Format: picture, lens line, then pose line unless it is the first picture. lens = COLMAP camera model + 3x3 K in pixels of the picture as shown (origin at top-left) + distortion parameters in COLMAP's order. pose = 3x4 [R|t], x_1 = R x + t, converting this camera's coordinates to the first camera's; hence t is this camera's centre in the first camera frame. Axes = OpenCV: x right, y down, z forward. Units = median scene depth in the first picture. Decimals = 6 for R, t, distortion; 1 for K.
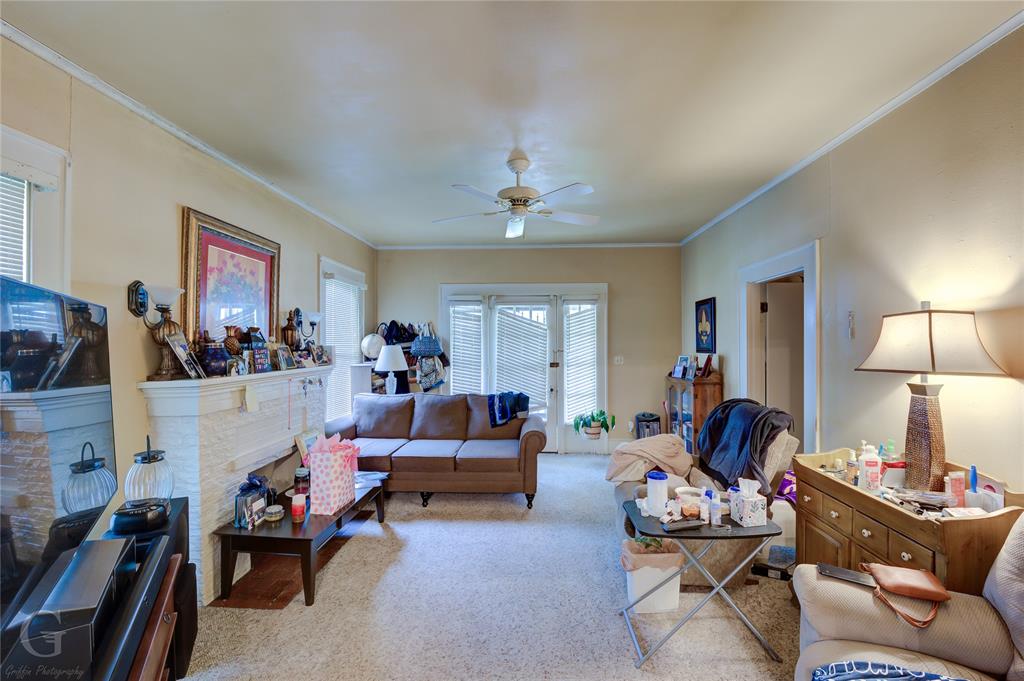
lens RADIAL K [[416.6, 0, 513.4], [0, 416.6, 341.7], [0, 0, 1]] dist [-0.000404, 0.000013]
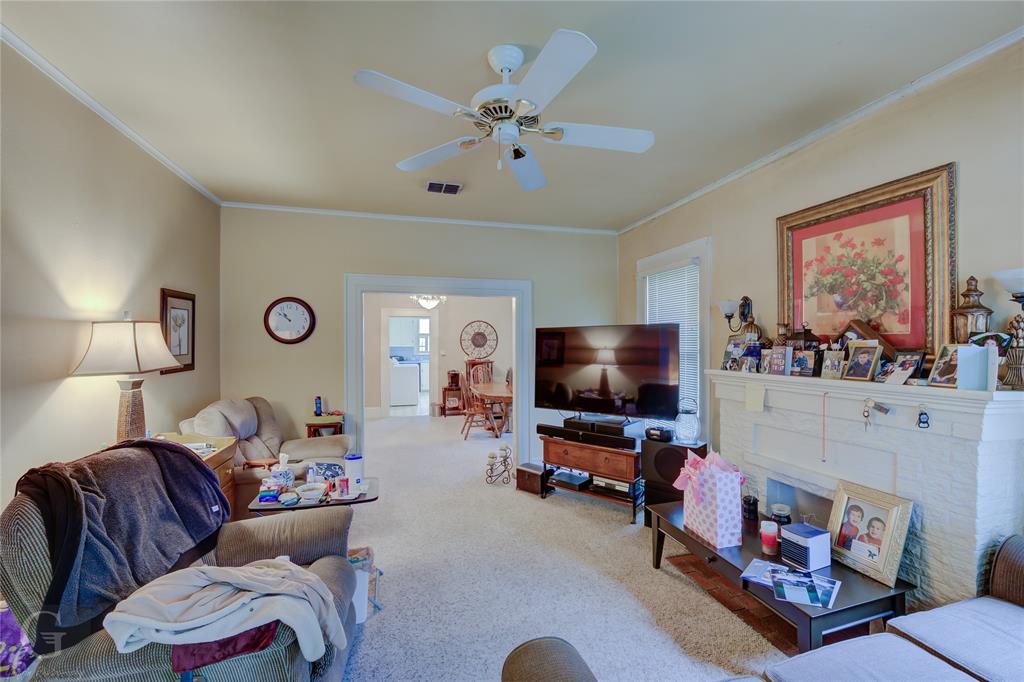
lens RADIAL K [[416.6, 0, 514.3], [0, 416.6, 338.9], [0, 0, 1]] dist [-0.000404, 0.000013]
pose [[-0.946299, 0.006292, -0.323230, 0.222139], [0.009814, 0.999909, -0.009269, 0.000420], [0.323143, -0.011943, -0.946275, 1.715490]]
